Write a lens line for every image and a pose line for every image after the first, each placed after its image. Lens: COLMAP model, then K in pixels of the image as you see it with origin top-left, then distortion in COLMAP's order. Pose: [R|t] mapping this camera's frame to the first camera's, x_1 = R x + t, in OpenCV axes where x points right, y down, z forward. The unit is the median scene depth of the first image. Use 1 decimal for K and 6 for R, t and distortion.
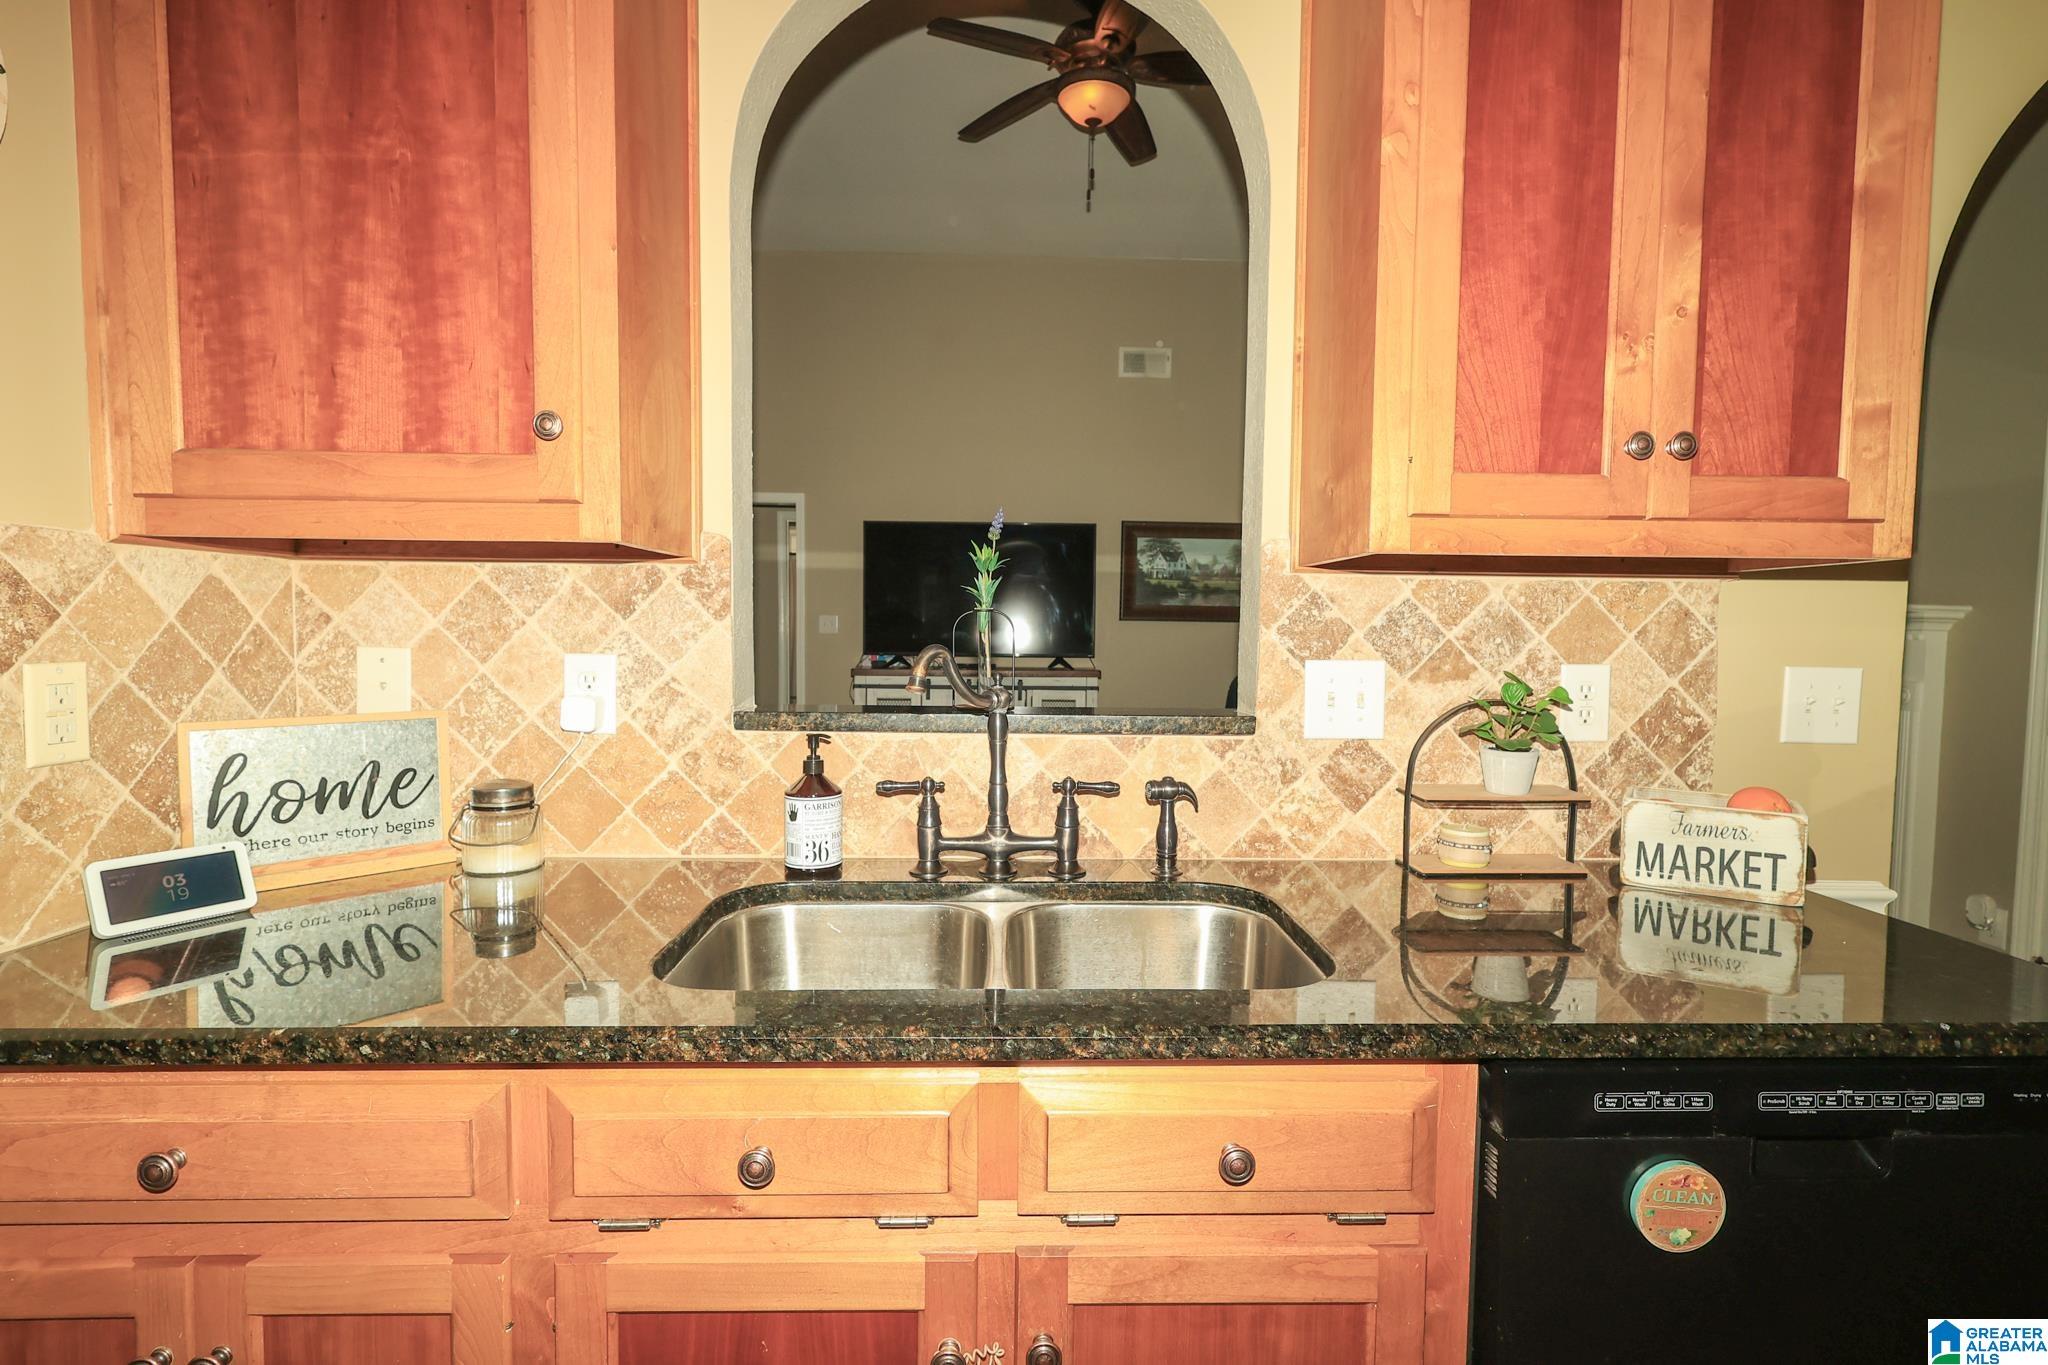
lens RADIAL K [[959.6, 0, 1022.4], [0, 959.6, 682.3], [0, 0, 1]] dist [-0.003118, 0.003331]
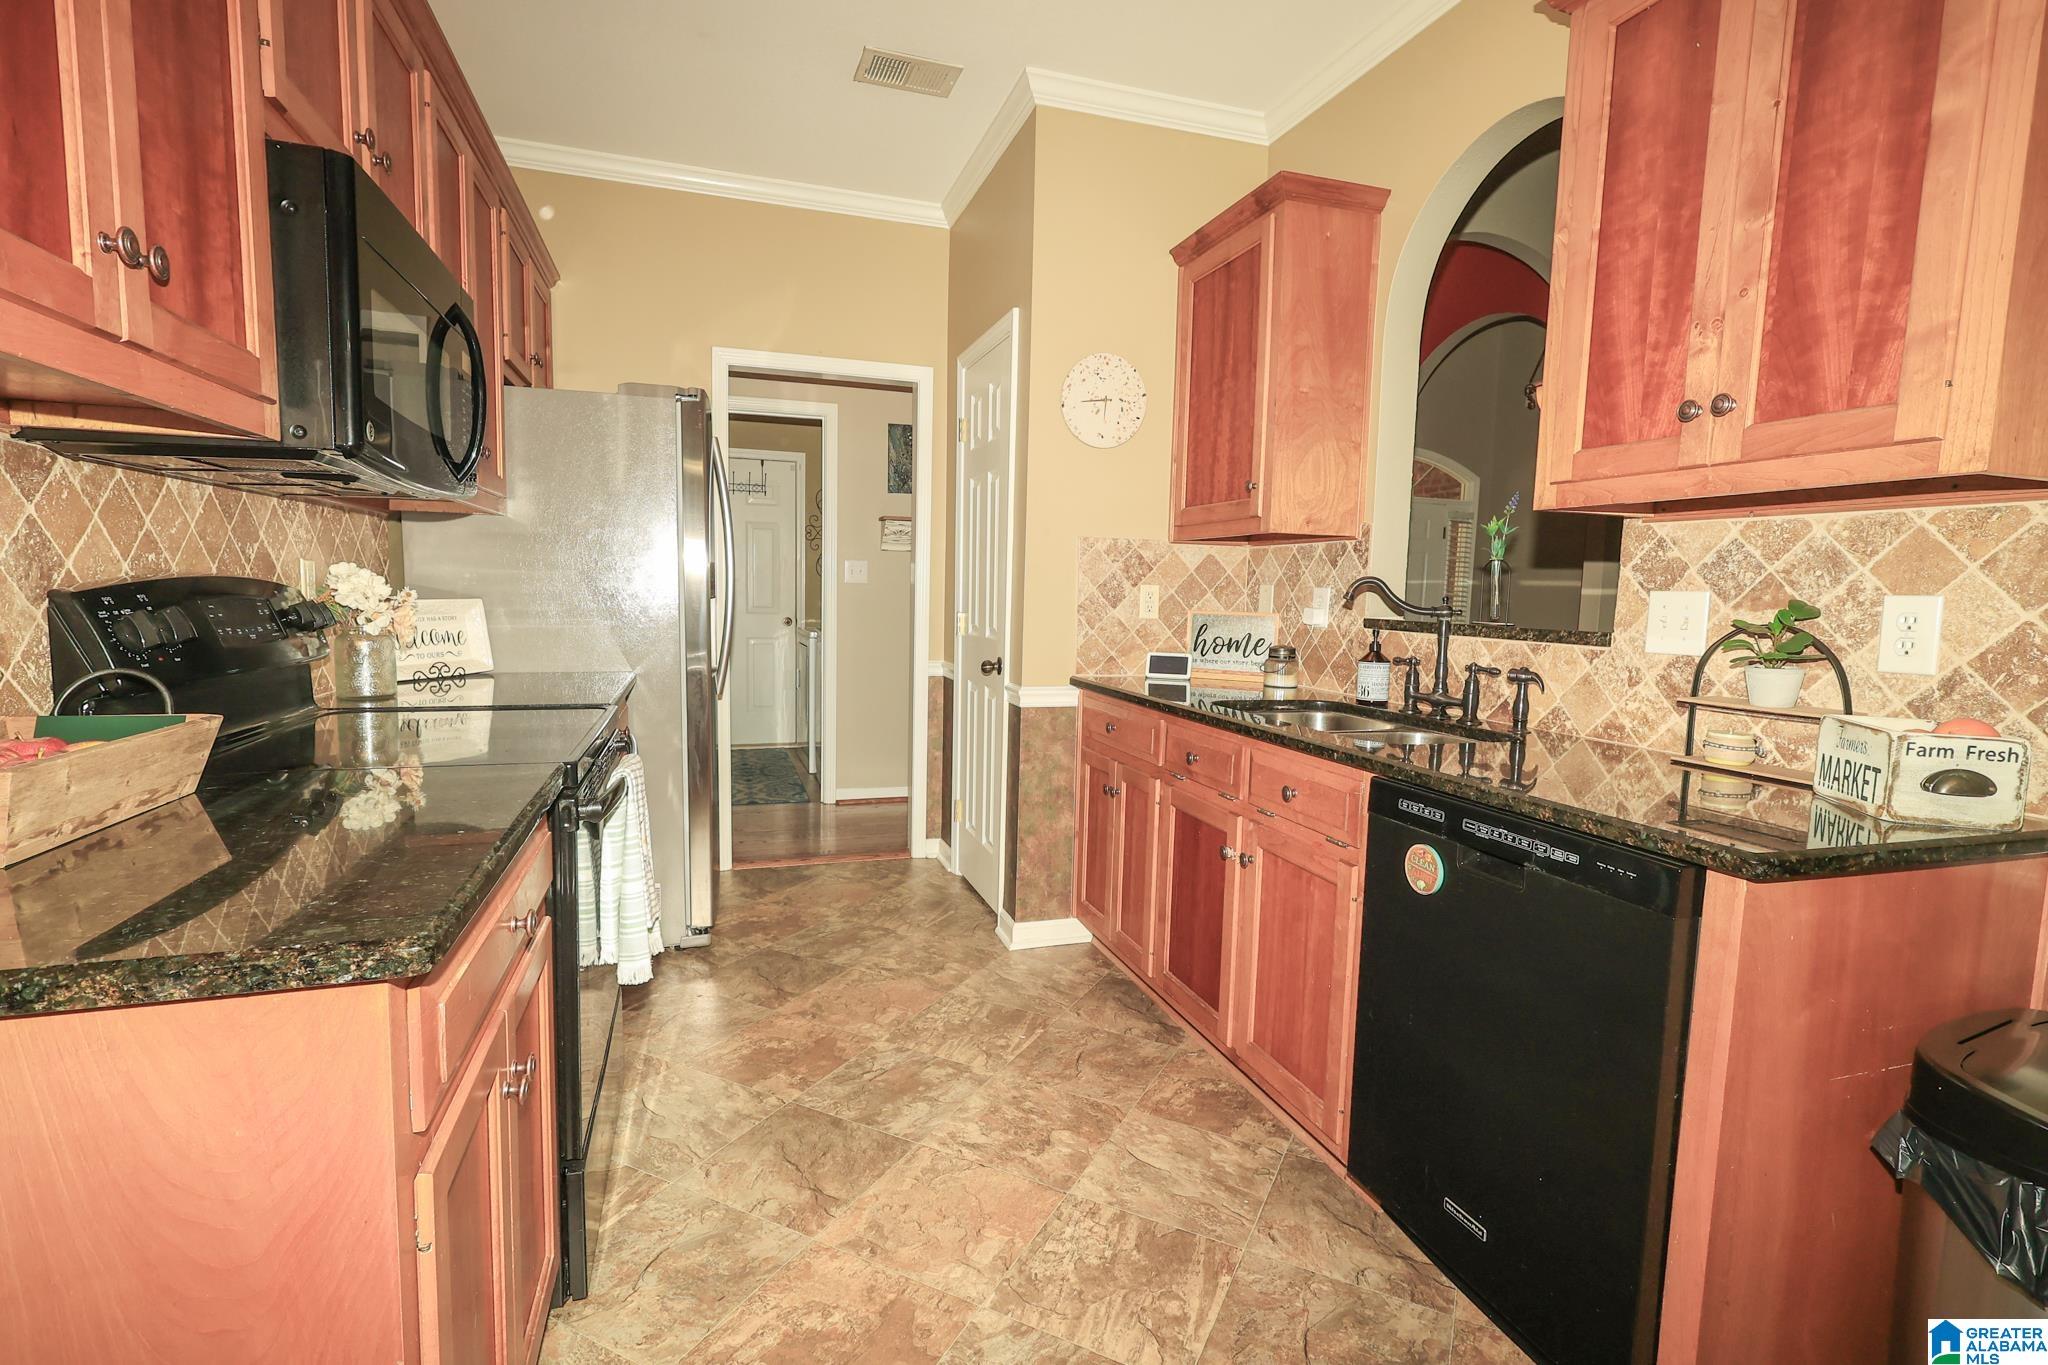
lens RADIAL K [[959.6, 0, 1035.3], [0, 959.6, 682.8], [0, 0, 1]] dist [-0.003118, 0.003331]
pose [[0.291730, 0.090832, -0.952178, 1.281495], [-0.079872, 0.994317, 0.070380, 0.074228], [0.953160, 0.055520, 0.297327, -0.154990]]
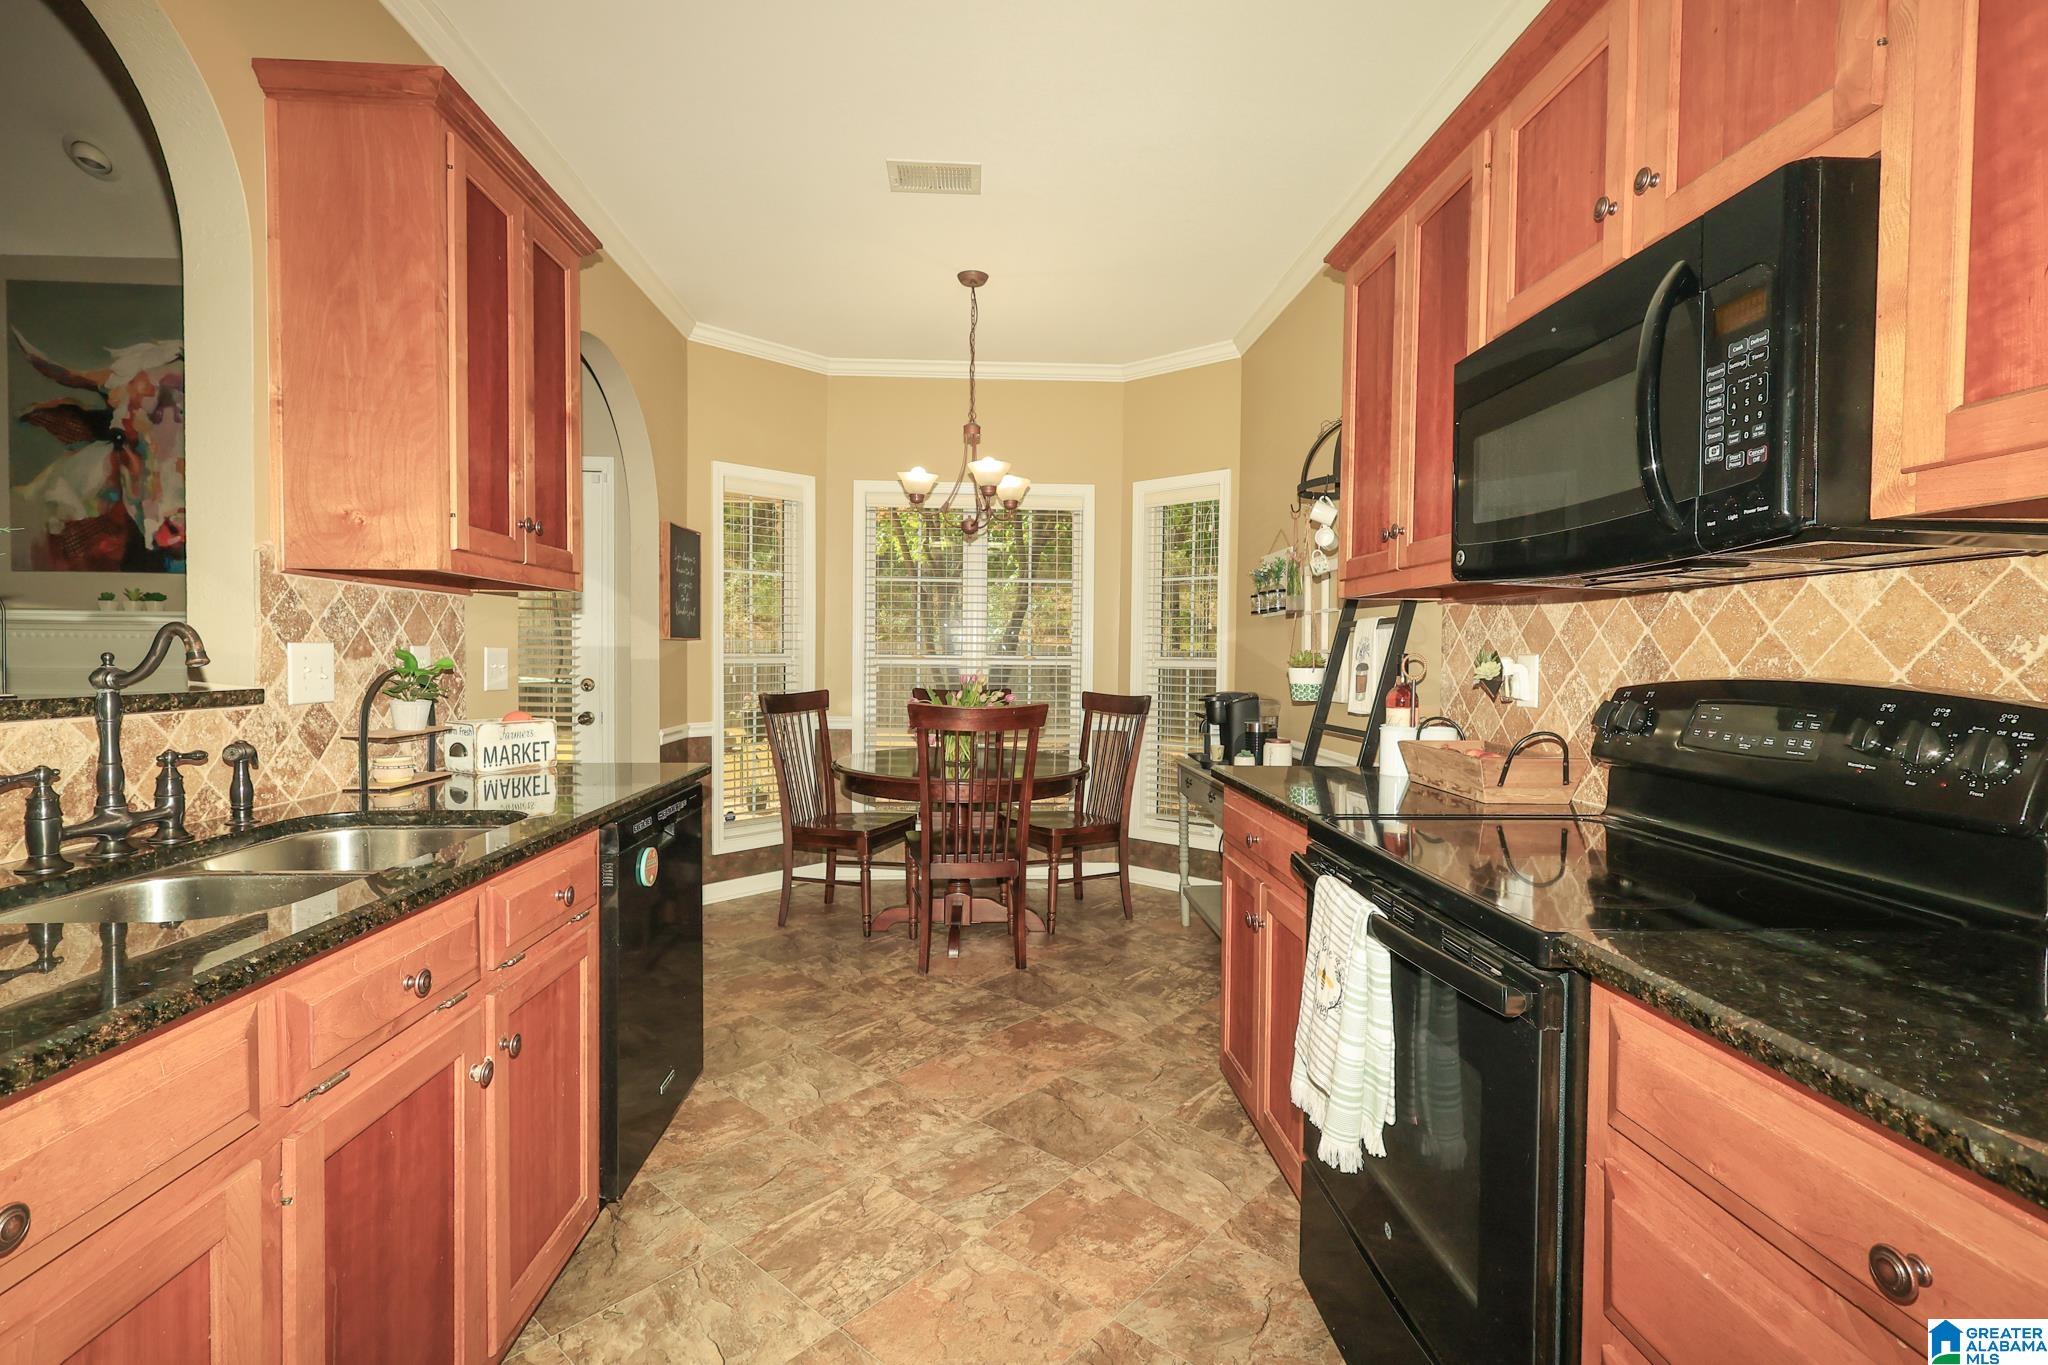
lens RADIAL K [[959.6, 0, 1031.0], [0, 959.6, 676.7], [0, 0, 1]] dist [-0.003118, 0.003331]
pose [[-0.029276, -0.033163, 0.999021, -0.989945], [0.051288, 0.998083, 0.034635, 0.028306], [-0.998255, 0.052251, -0.027519, 0.063499]]
